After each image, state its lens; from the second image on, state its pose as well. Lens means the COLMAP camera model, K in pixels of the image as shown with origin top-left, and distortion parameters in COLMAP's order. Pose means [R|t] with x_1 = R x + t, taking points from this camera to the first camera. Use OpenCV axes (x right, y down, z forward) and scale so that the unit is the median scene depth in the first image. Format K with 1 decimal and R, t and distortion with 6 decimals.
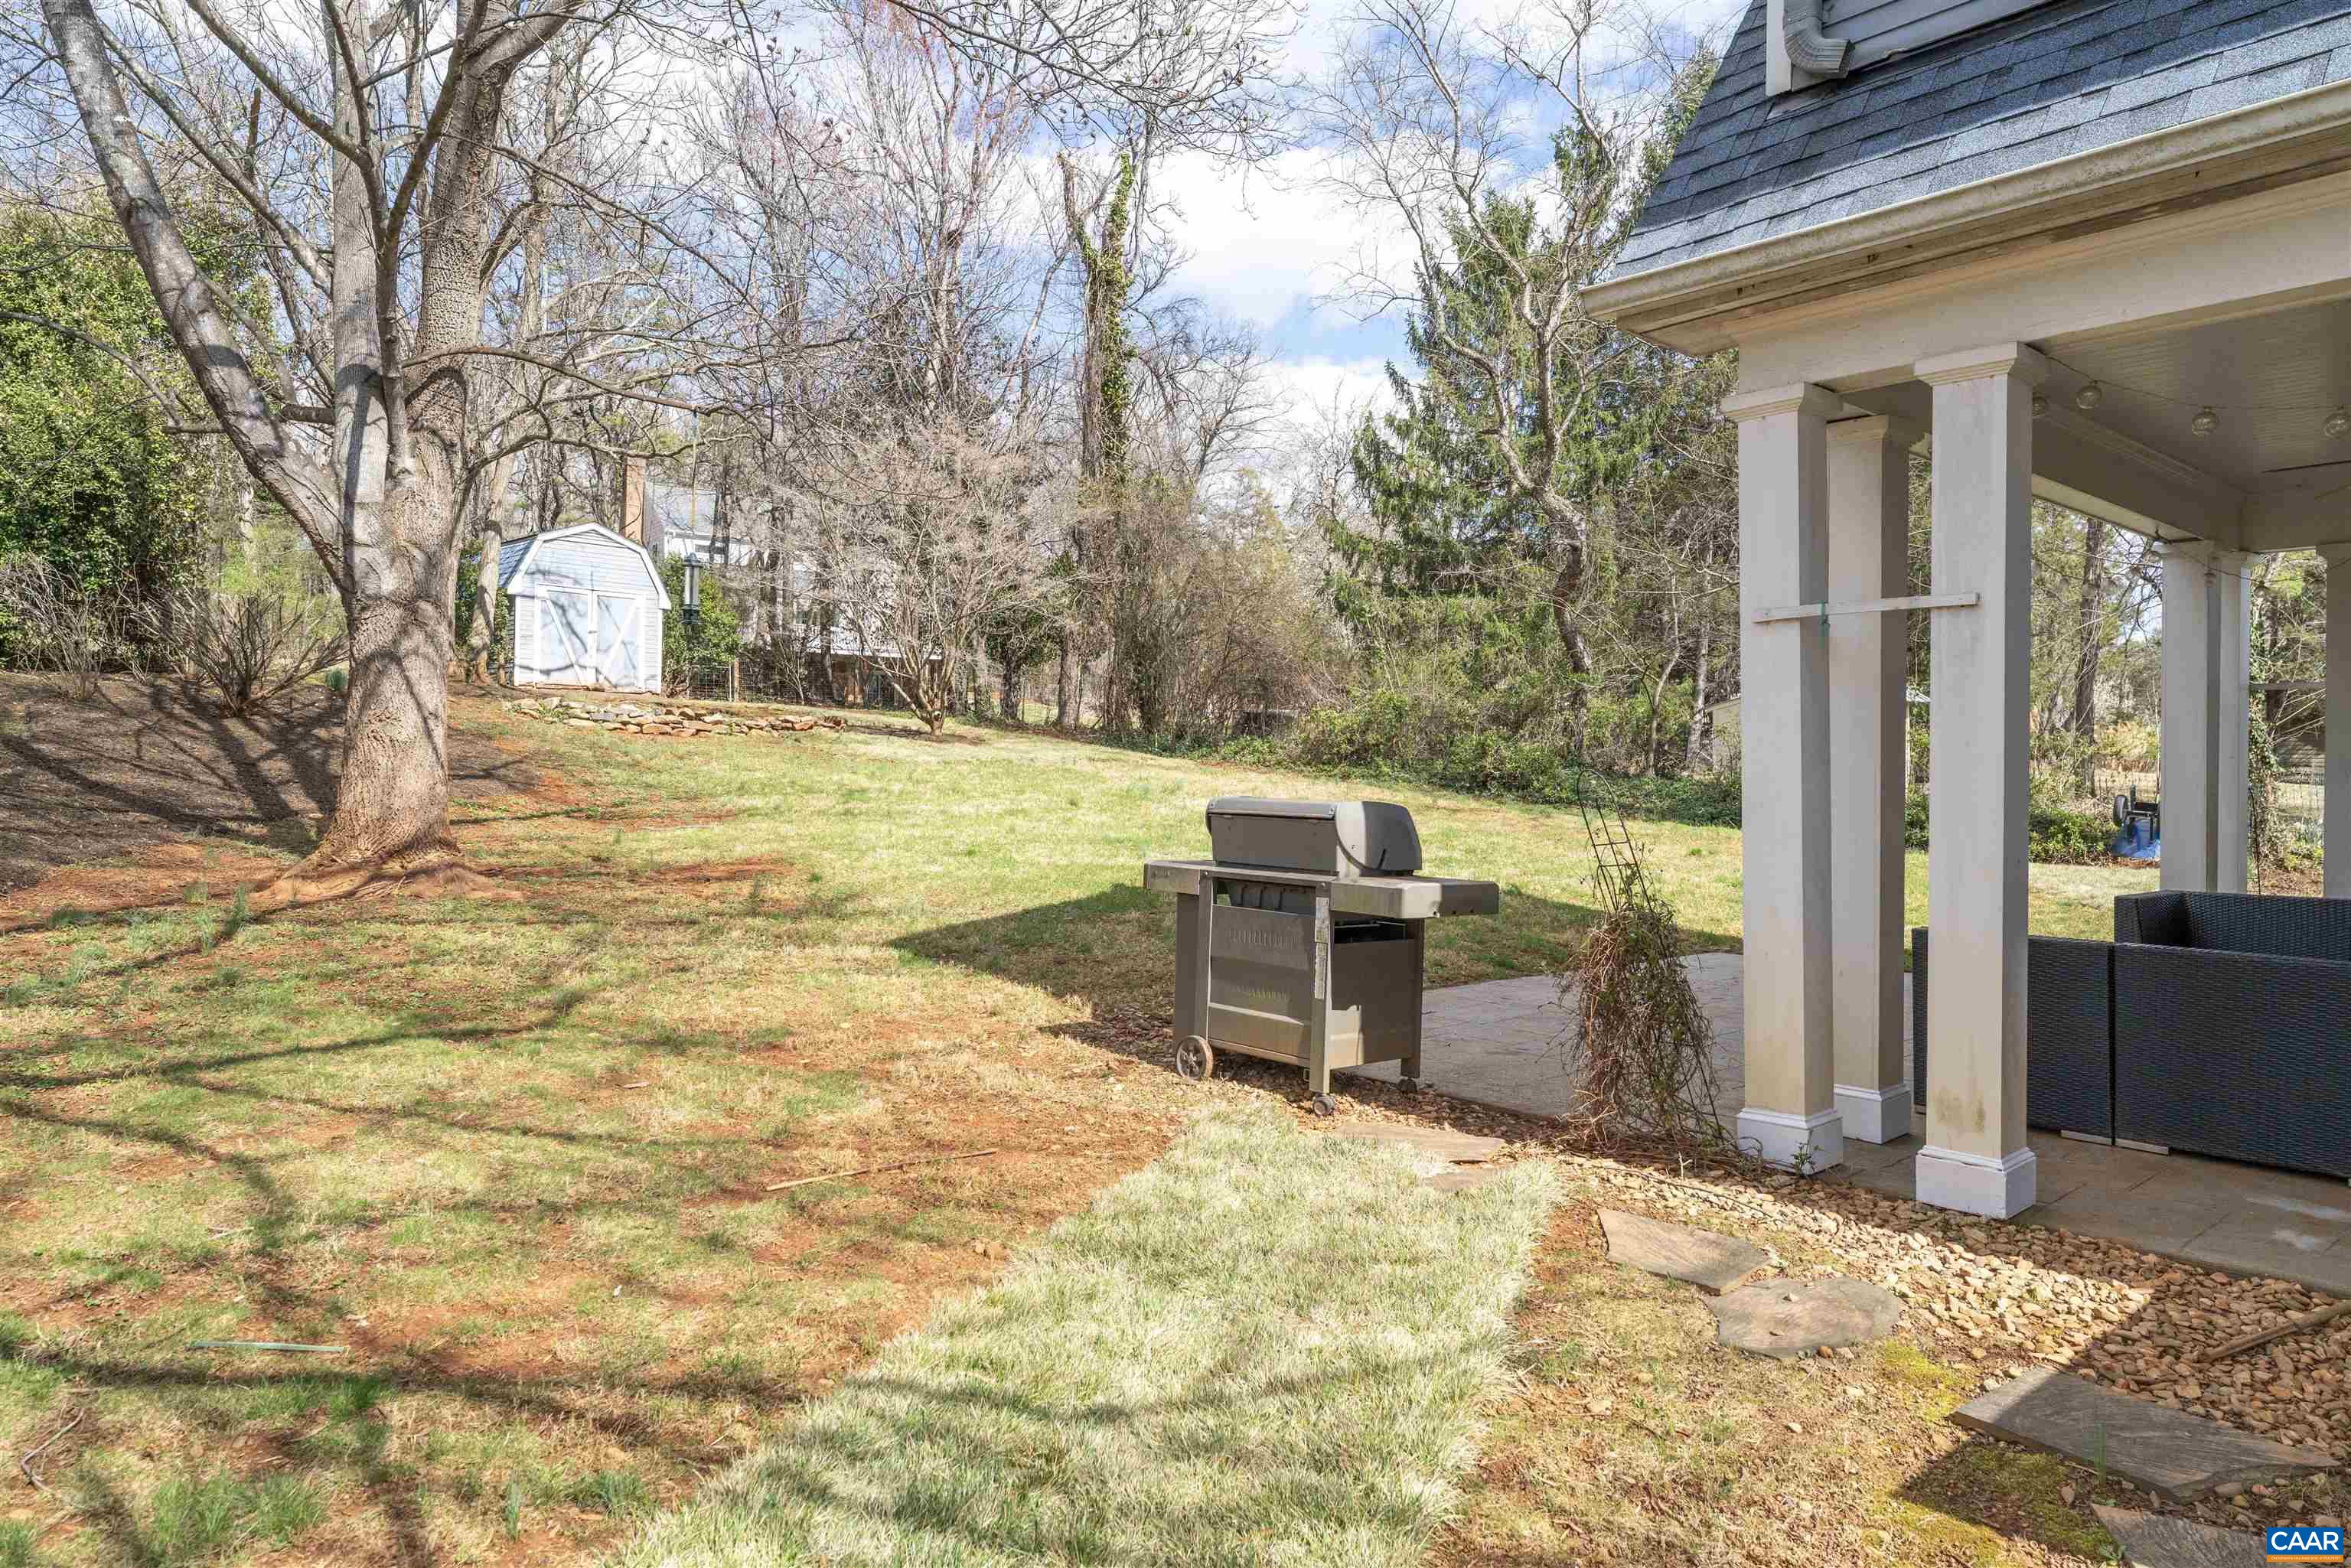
lens RADIAL K [[1443.0, 0, 1175.5], [0, 1443.0, 784.0], [0, 0, 1]] dist [-0.000888, -0.000352]
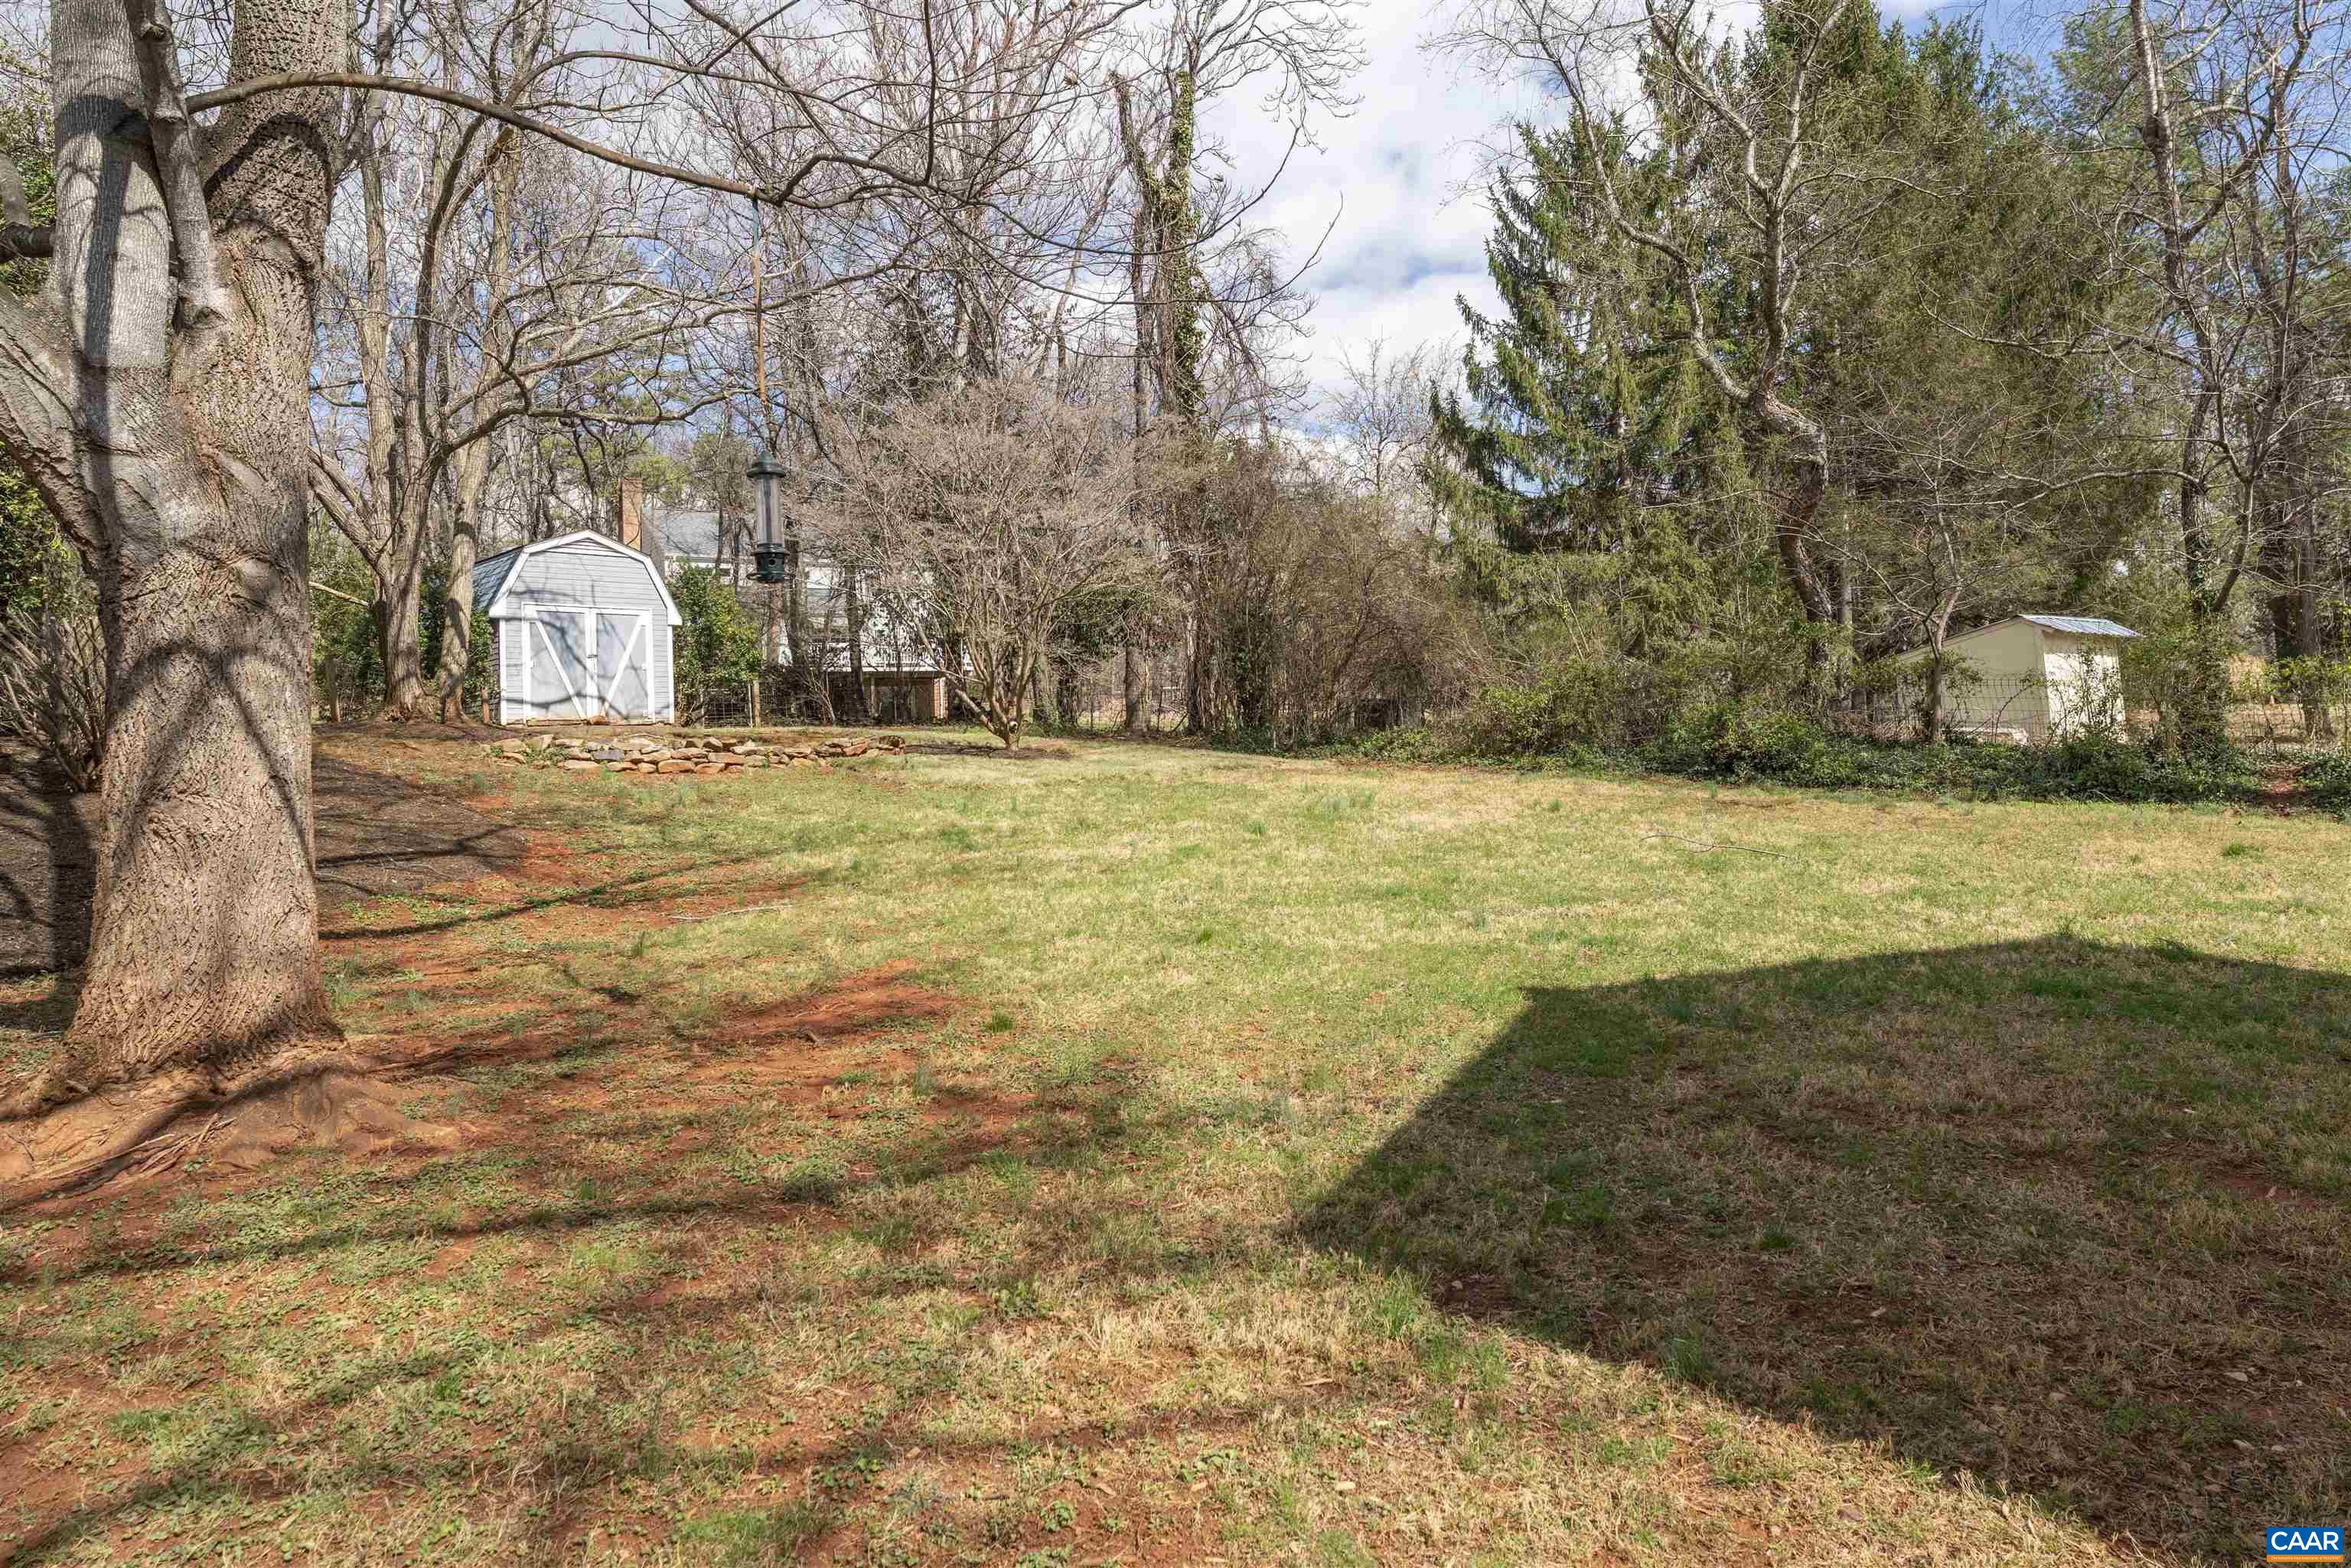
lens RADIAL K [[1363.5, 0, 1170.7], [0, 1363.5, 709.8], [0, 0, 1]] dist [-0.025239, -0.000122]
pose [[0.997703, -0.065822, 0.015990, -0.087127], [0.066555, 0.996492, -0.050732, -0.011572], [-0.012595, 0.051680, 0.998584, 0.220136]]
